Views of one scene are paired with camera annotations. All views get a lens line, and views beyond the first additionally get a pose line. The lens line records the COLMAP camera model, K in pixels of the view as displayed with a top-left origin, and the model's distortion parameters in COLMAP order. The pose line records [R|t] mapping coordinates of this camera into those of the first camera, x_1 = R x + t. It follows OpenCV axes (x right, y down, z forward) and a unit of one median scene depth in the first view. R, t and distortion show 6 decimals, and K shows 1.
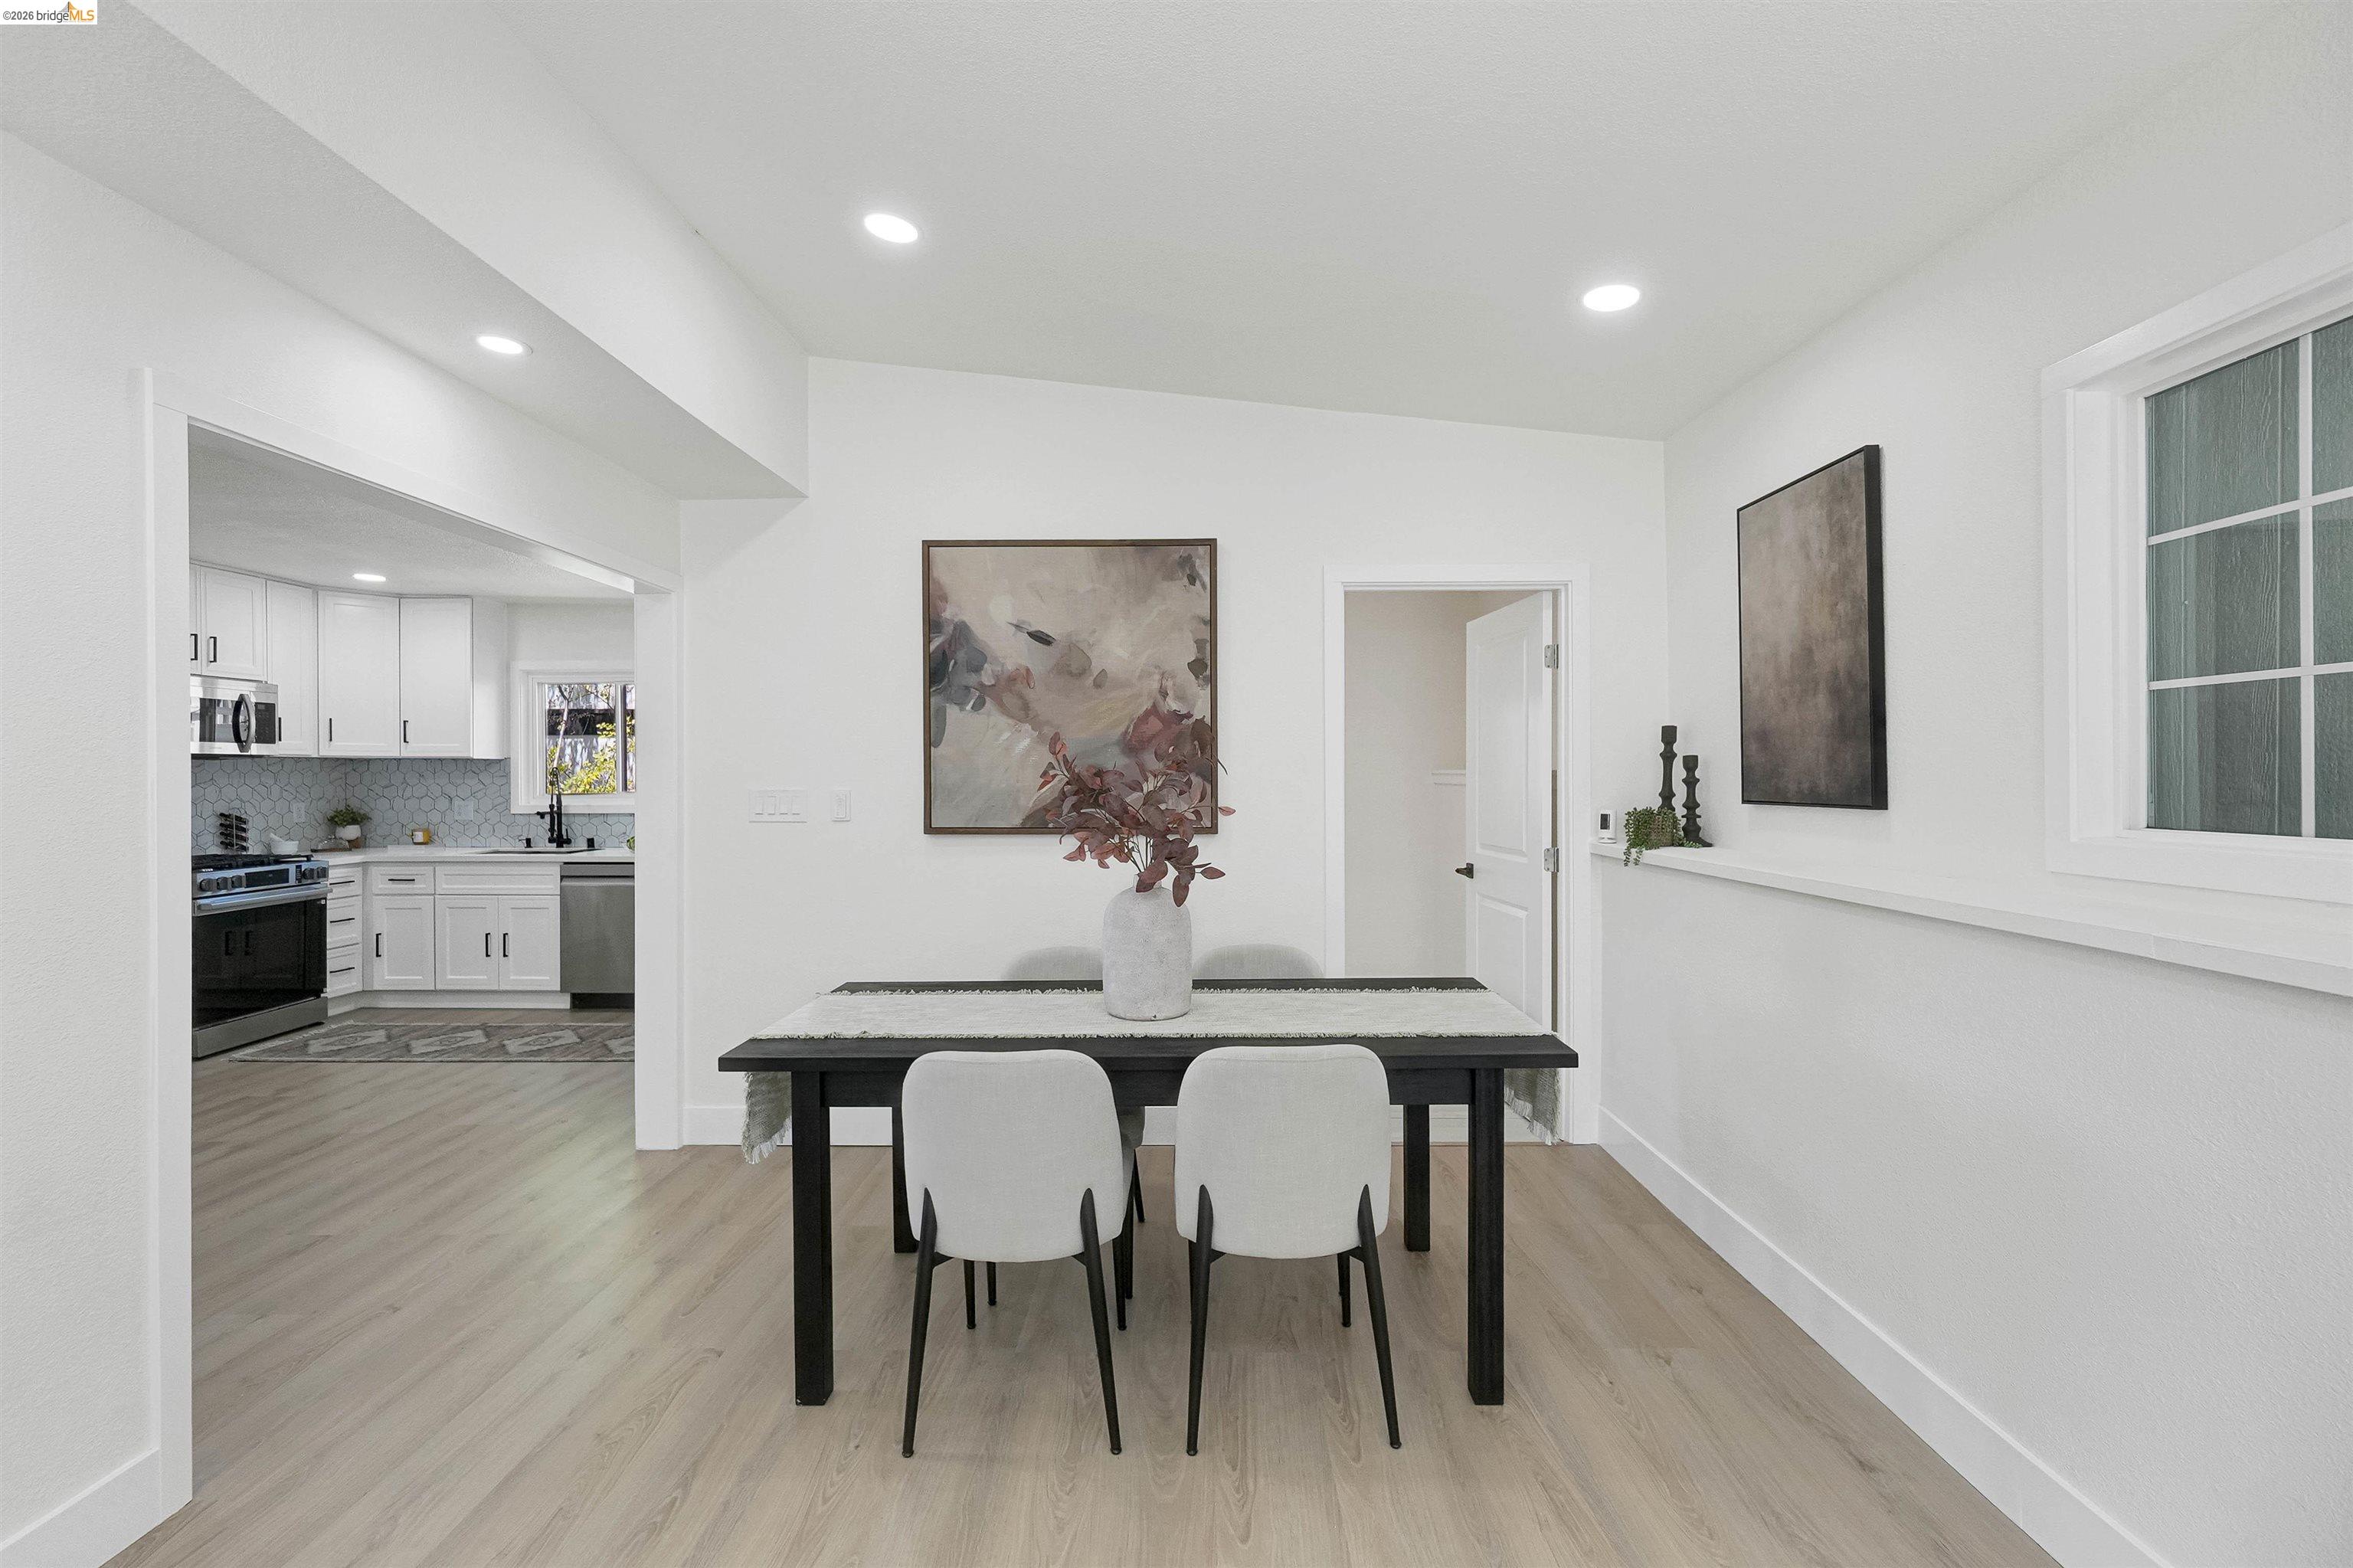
lens RADIAL K [[1008.5, 0, 1172.1], [0, 1008.5, 780.2], [0, 0, 1]] dist [-0.000126, 0.000290]
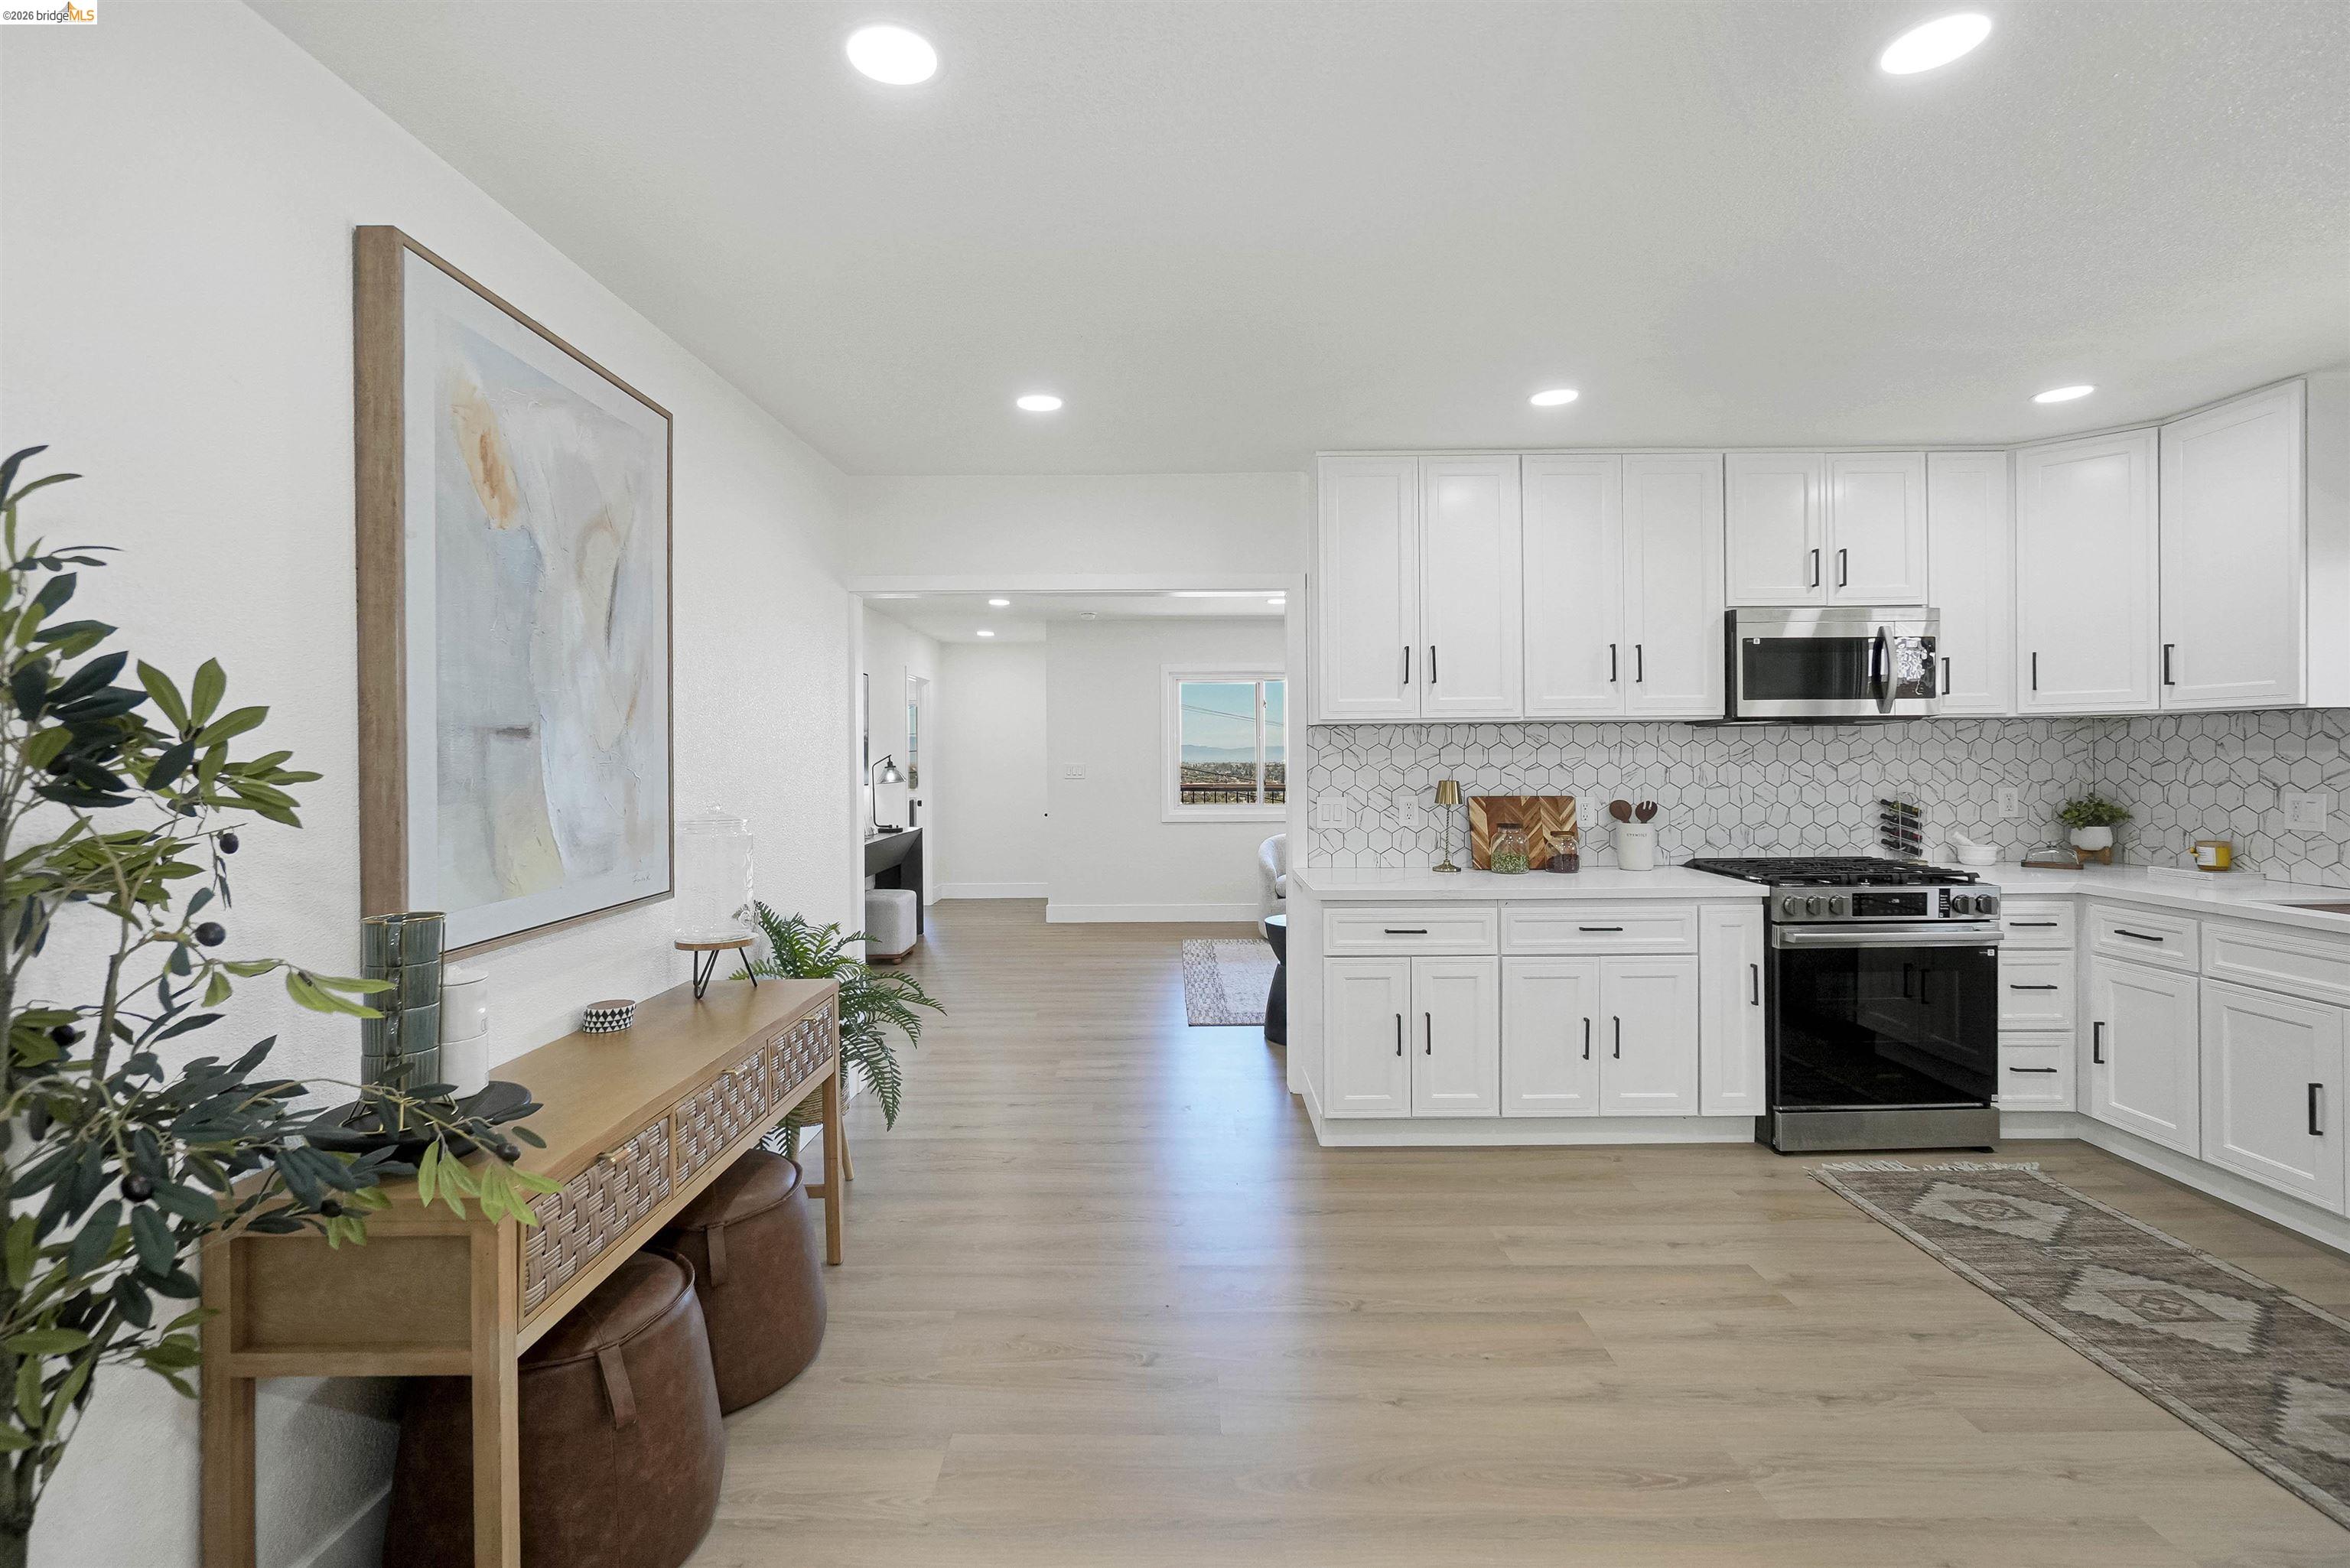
lens RADIAL K [[1021.3, 0, 1172.0], [0, 1021.3, 765.5], [0, 0, 1]] dist [-0.001466, 0.000323]
pose [[0.016360, 0.008786, -0.999828, -0.357530], [0.002547, 0.999958, 0.008829, 0.001210], [0.999863, -0.002691, 0.016337, 0.756175]]
